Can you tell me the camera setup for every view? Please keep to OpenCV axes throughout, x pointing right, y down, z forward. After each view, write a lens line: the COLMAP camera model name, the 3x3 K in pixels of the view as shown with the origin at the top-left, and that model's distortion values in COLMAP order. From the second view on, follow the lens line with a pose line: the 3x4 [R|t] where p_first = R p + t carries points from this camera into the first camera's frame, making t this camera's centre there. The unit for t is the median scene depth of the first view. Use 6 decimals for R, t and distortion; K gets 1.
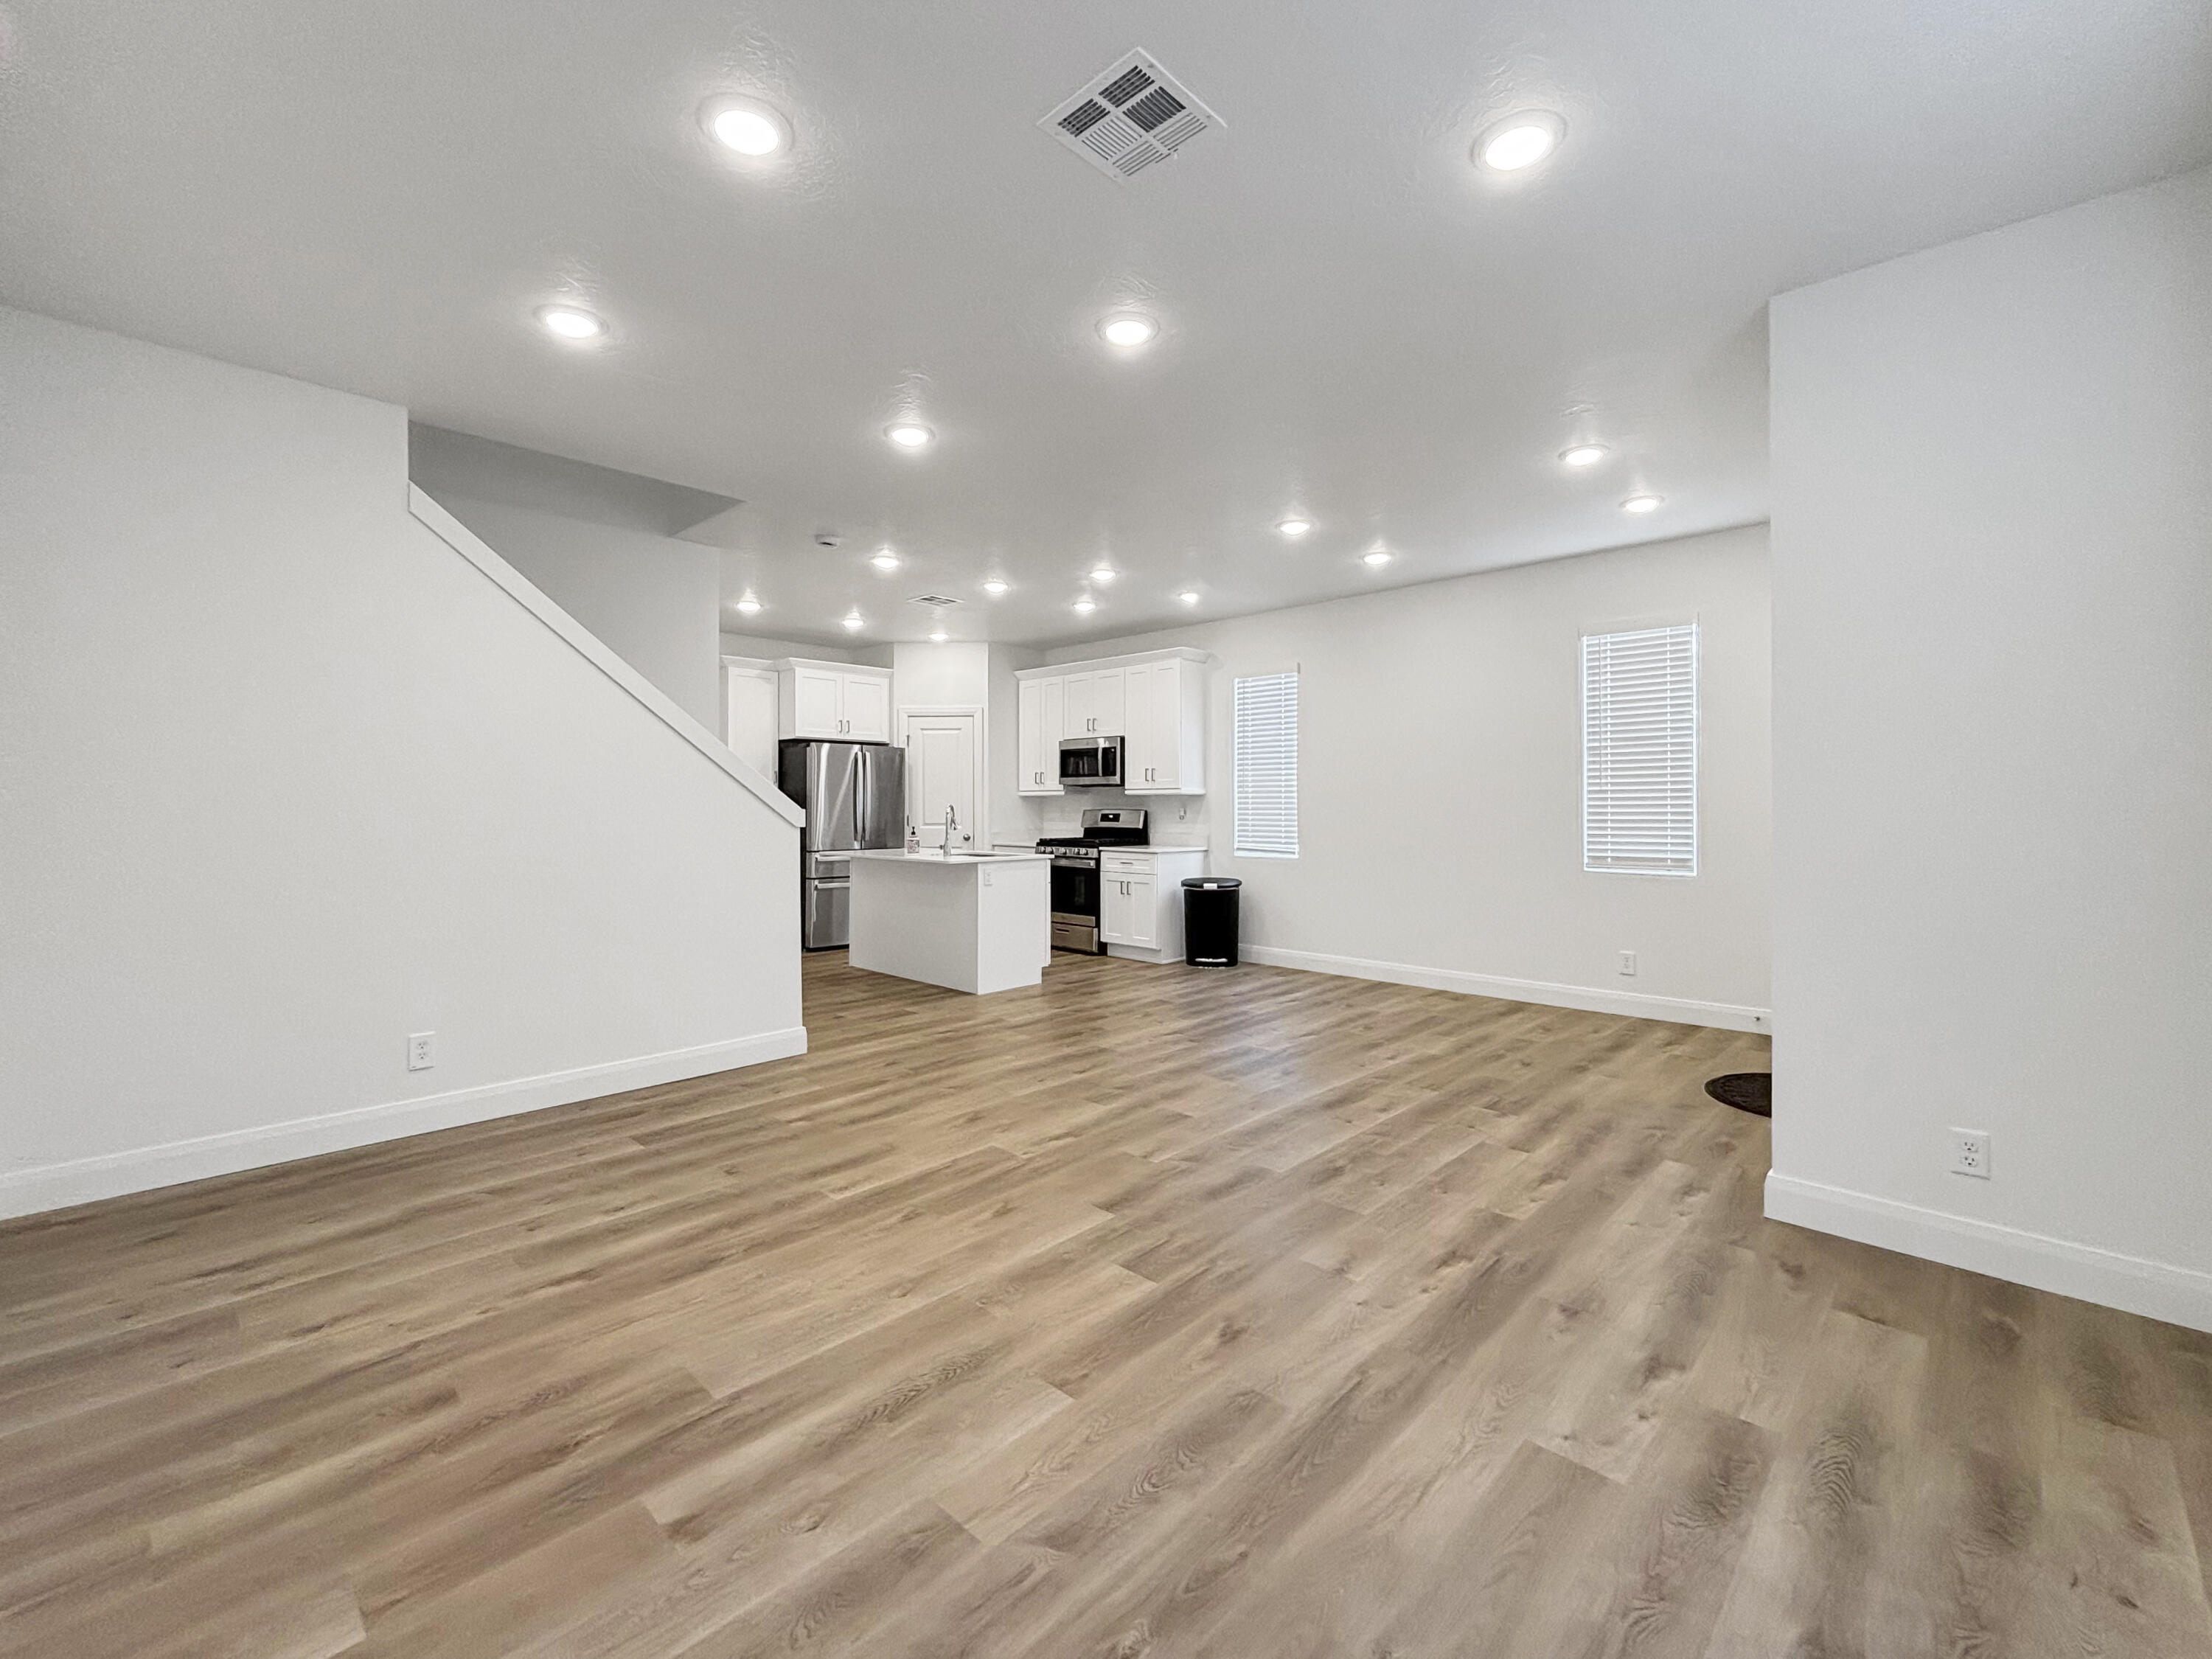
lens RADIAL K [[938.9, 0, 1116.5], [0, 938.9, 801.3], [0, 0, 1]] dist [0.007937, -0.000074]
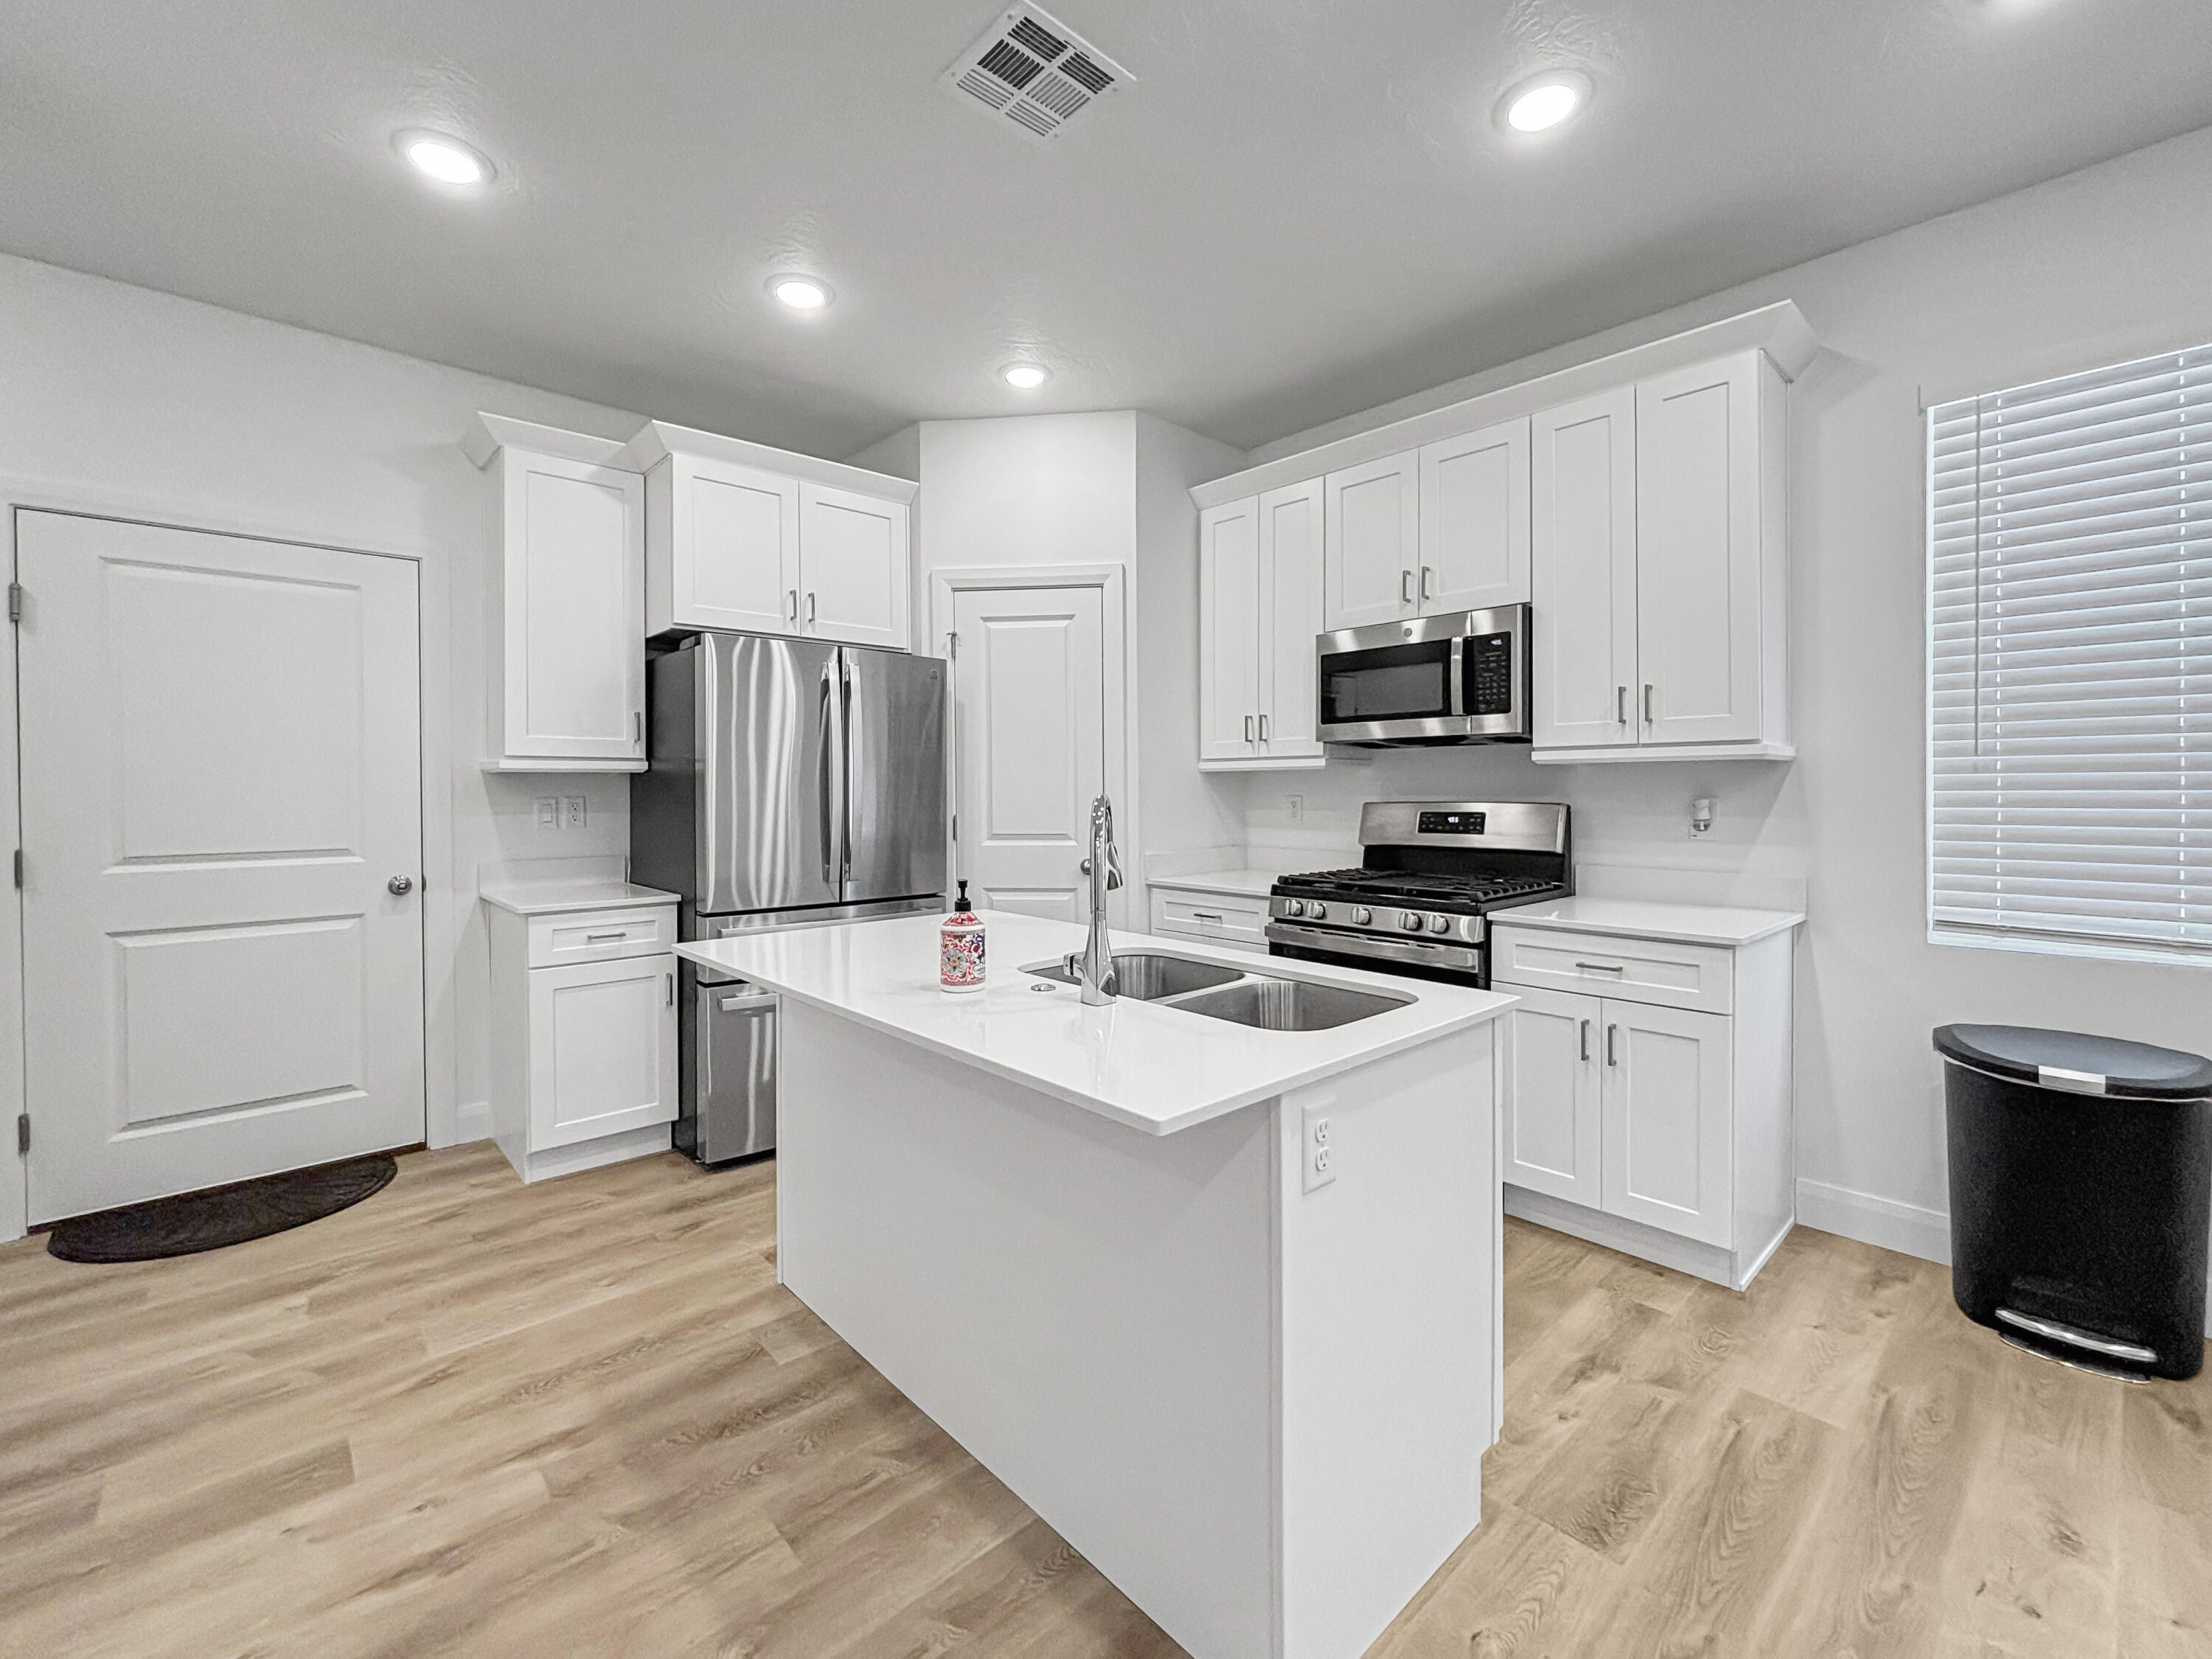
lens RADIAL K [[938.9, 0, 1116.5], [0, 938.9, 801.3], [0, 0, 1]] dist [0.007937, -0.000074]
pose [[0.998287, -0.003913, -0.058371, -0.158906], [0.004929, 0.999839, 0.017281, 0.001006], [0.058293, -0.017539, 0.998145, 0.745844]]
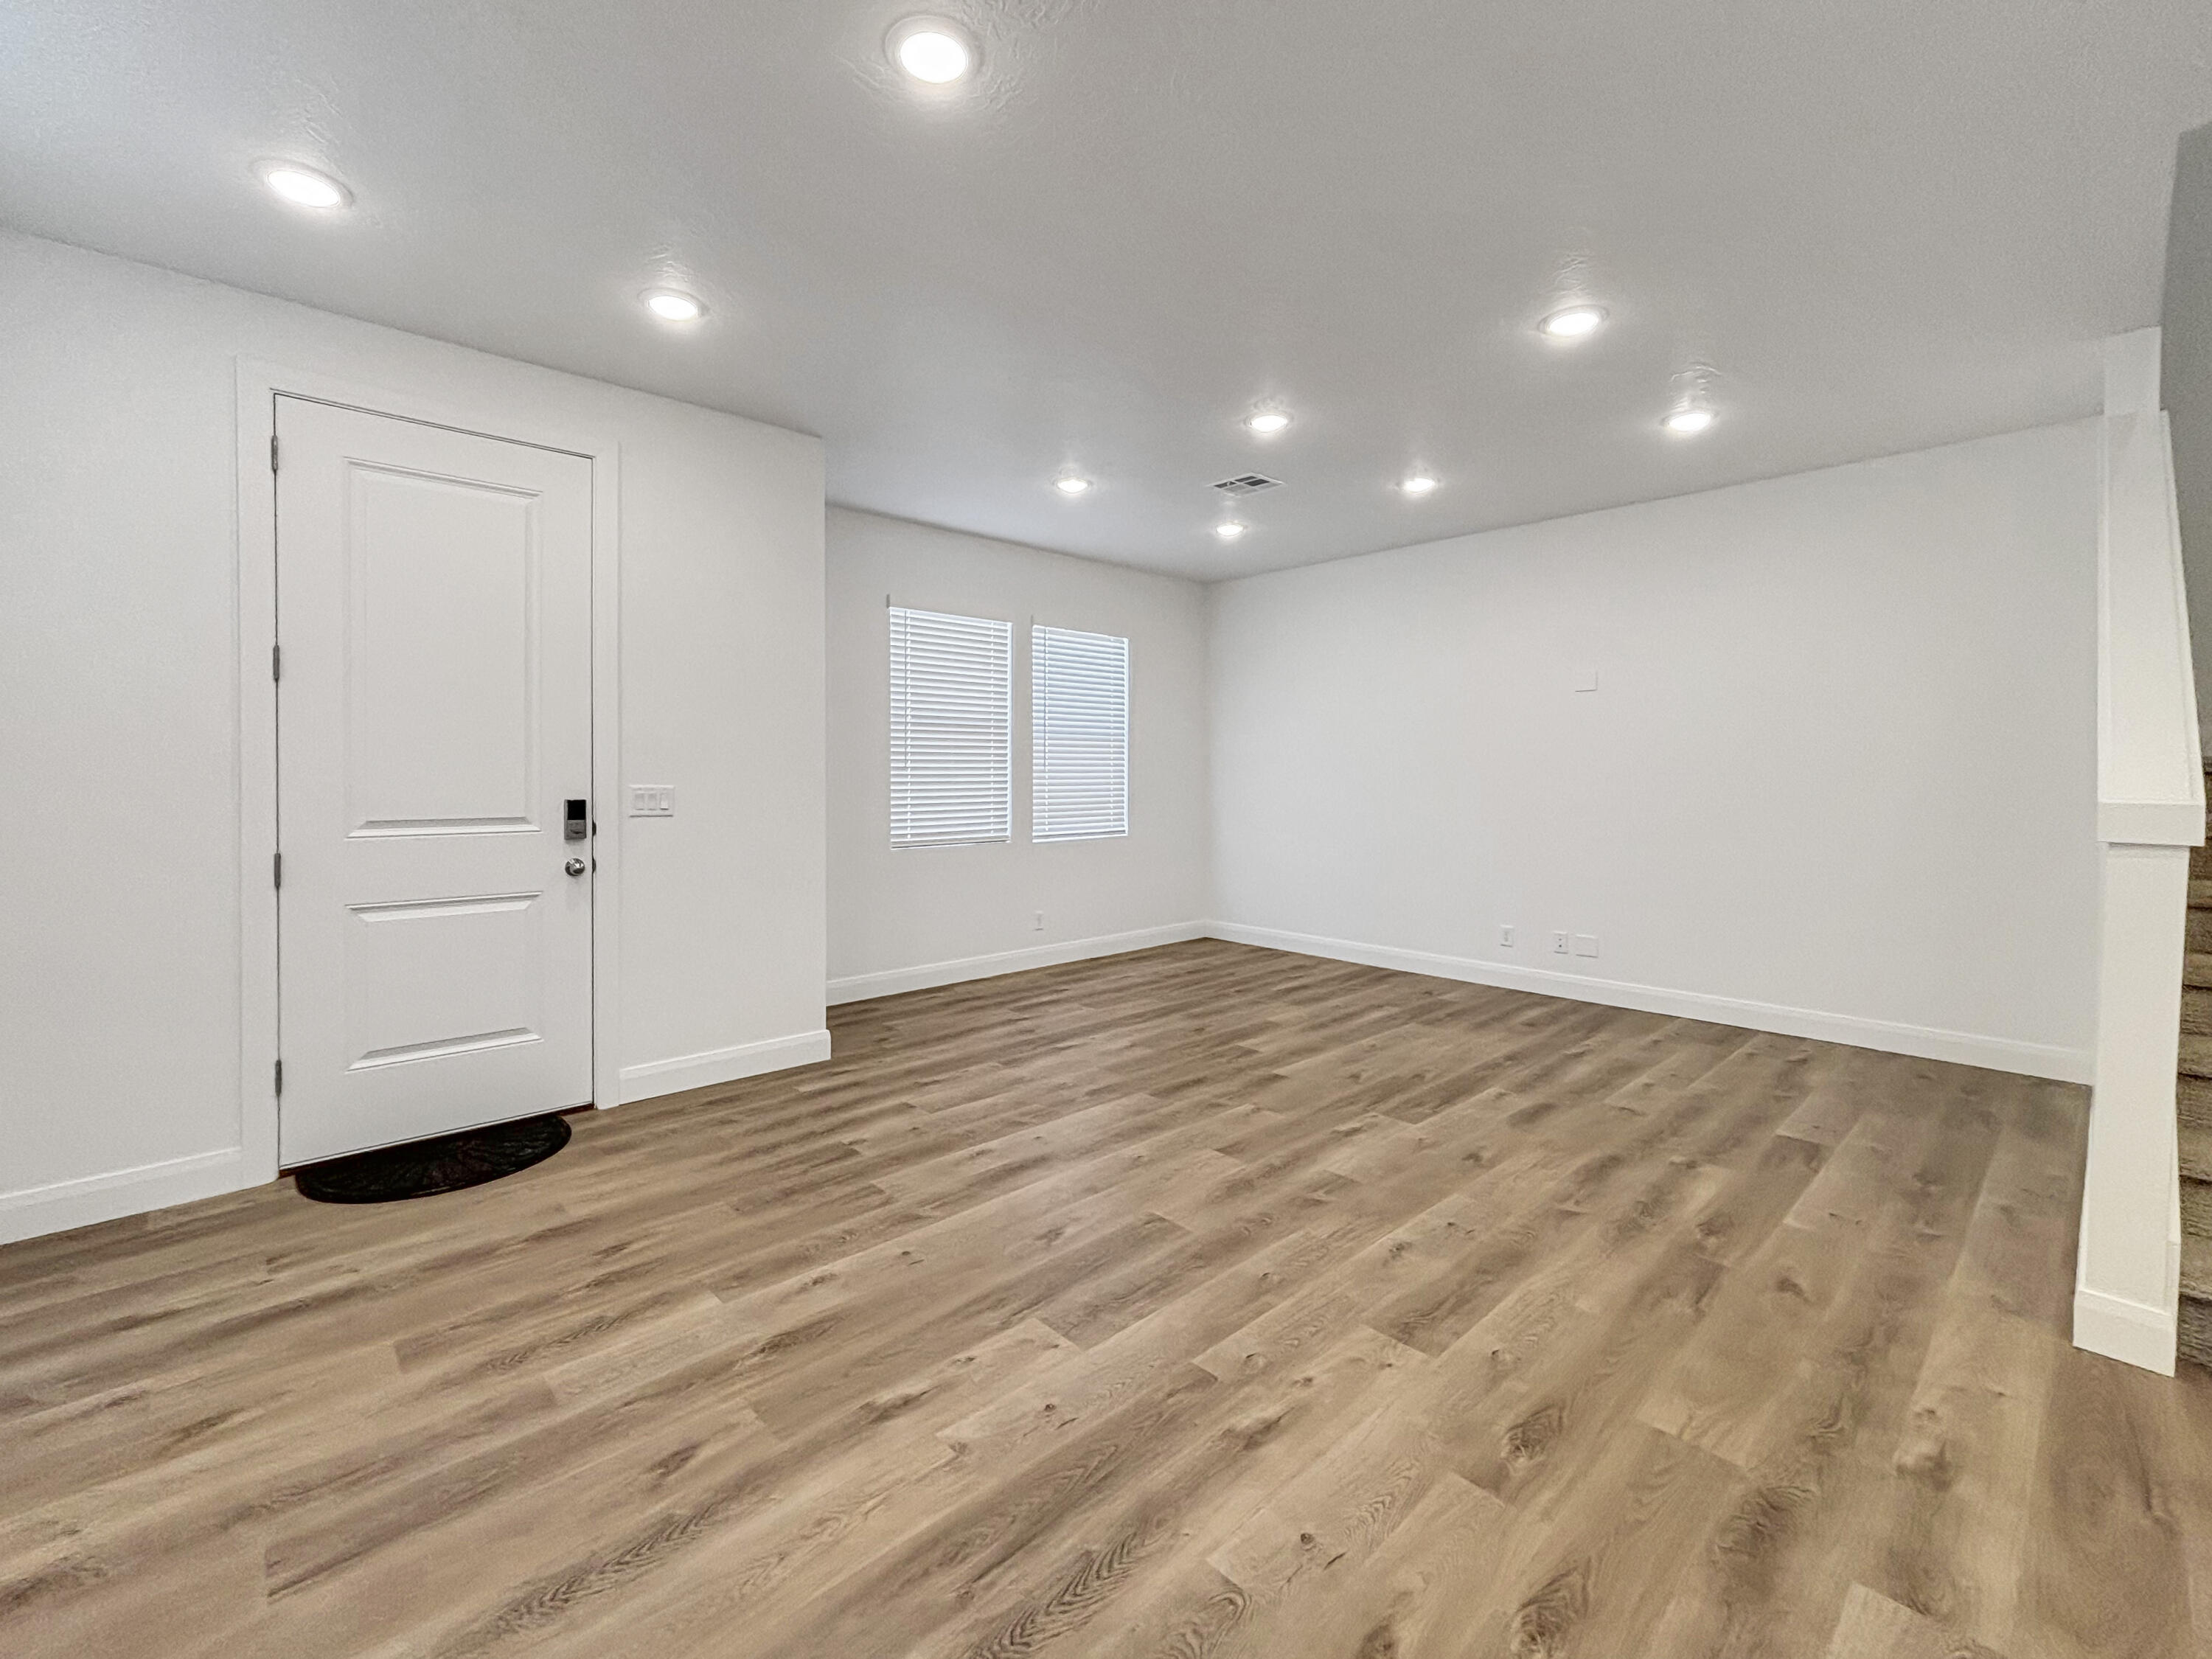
lens RADIAL K [[948.3, 0, 1088.9], [0, 948.3, 776.1], [0, 0, 1]] dist [0.002997, 0.000149]
pose [[-0.997990, 0.000416, 0.063375, 0.078955], [0.000341, 0.999999, -0.001193, -0.002331], [-0.063376, -0.001169, -0.997989, 1.059143]]
